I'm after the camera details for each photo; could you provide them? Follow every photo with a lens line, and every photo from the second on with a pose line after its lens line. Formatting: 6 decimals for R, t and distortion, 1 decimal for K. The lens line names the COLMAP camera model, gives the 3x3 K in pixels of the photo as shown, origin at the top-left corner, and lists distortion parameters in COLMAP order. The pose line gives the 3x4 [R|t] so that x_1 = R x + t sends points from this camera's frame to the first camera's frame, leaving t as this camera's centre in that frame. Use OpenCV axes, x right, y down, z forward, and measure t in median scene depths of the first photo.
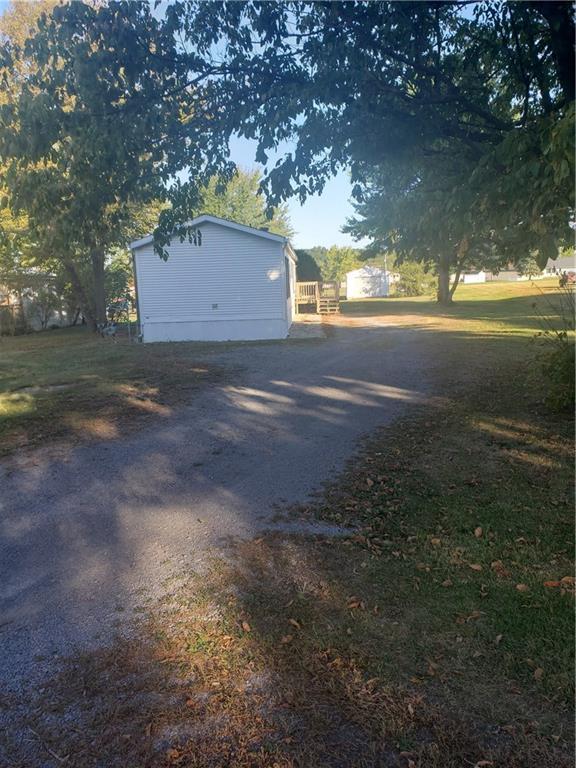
lens RADIAL K [[590.6, 0, 291.5], [0, 590.6, 388.7], [0, 0, 1]] dist [0.040333, -0.009372]
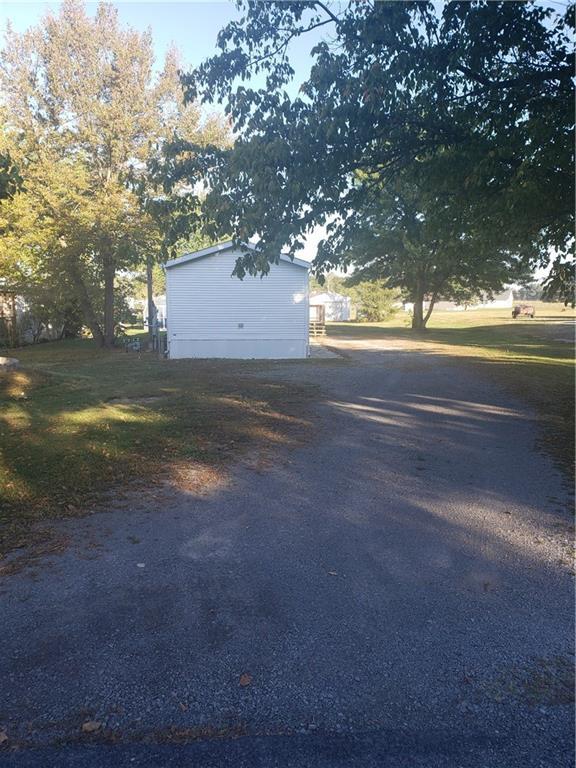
lens RADIAL K [[590.6, 0, 283.0], [0, 590.6, 380.2], [0, 0, 1]] dist [0.040333, -0.009372]
pose [[0.996472, 0.027786, 0.079187, -0.126909], [-0.023773, 0.998406, -0.051186, 0.006395], [-0.080483, 0.049123, 0.995545, -0.024577]]
